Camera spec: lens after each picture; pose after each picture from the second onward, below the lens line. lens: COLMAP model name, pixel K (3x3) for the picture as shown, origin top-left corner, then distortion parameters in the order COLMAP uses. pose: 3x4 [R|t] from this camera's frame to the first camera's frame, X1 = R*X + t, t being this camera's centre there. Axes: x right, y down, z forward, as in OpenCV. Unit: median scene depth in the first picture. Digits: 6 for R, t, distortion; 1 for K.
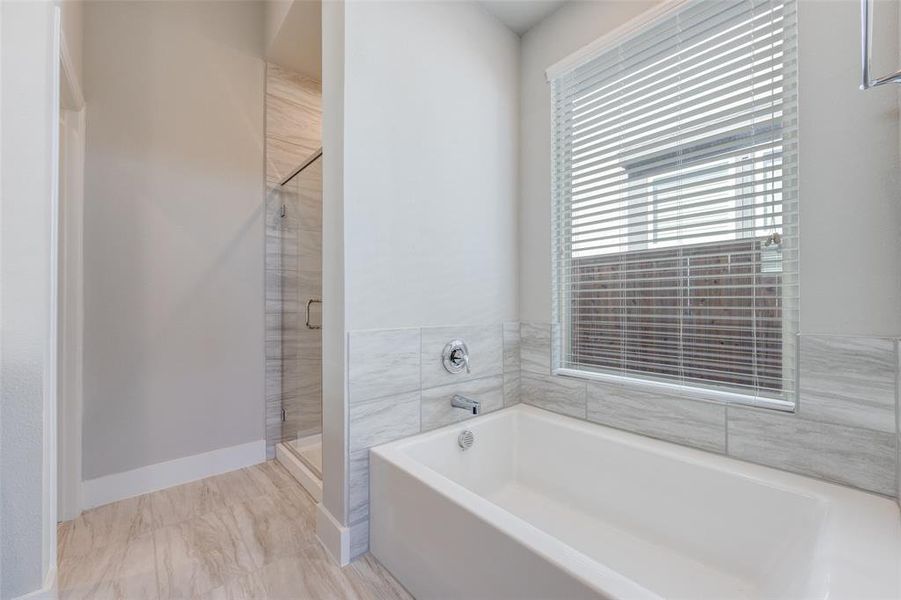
lens RADIAL K [[361.6, 0, 451.6], [0, 361.6, 302.1], [0, 0, 1]] dist [-0.002426, -0.000099]
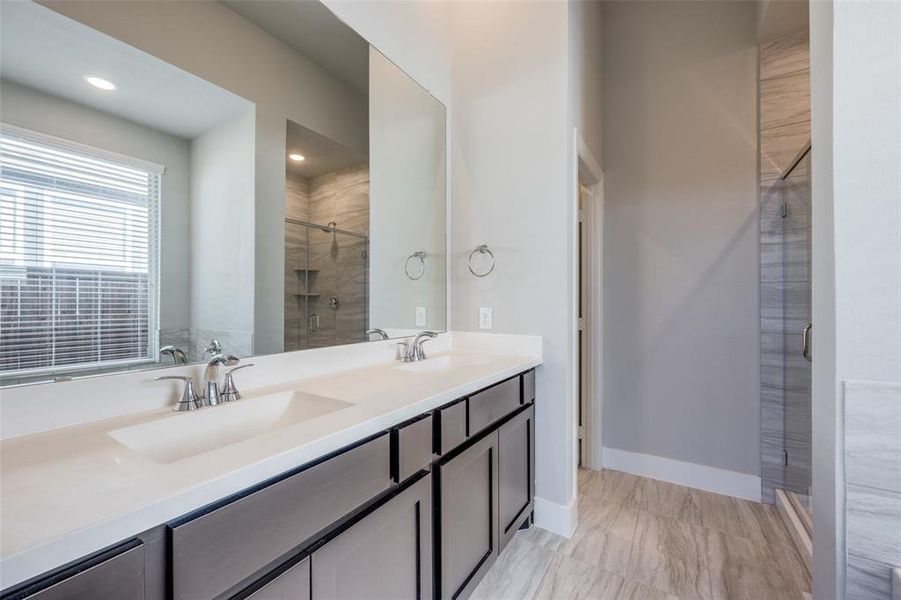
lens RADIAL K [[361.6, 0, 455.4], [0, 361.6, 299.8], [0, 0, 1]] dist [-0.002426, -0.000099]
pose [[0.280617, -0.002341, -0.959817, 0.126431], [0.003583, 0.999993, -0.001391, -0.055029], [0.959813, -0.003048, 0.280623, 0.051674]]
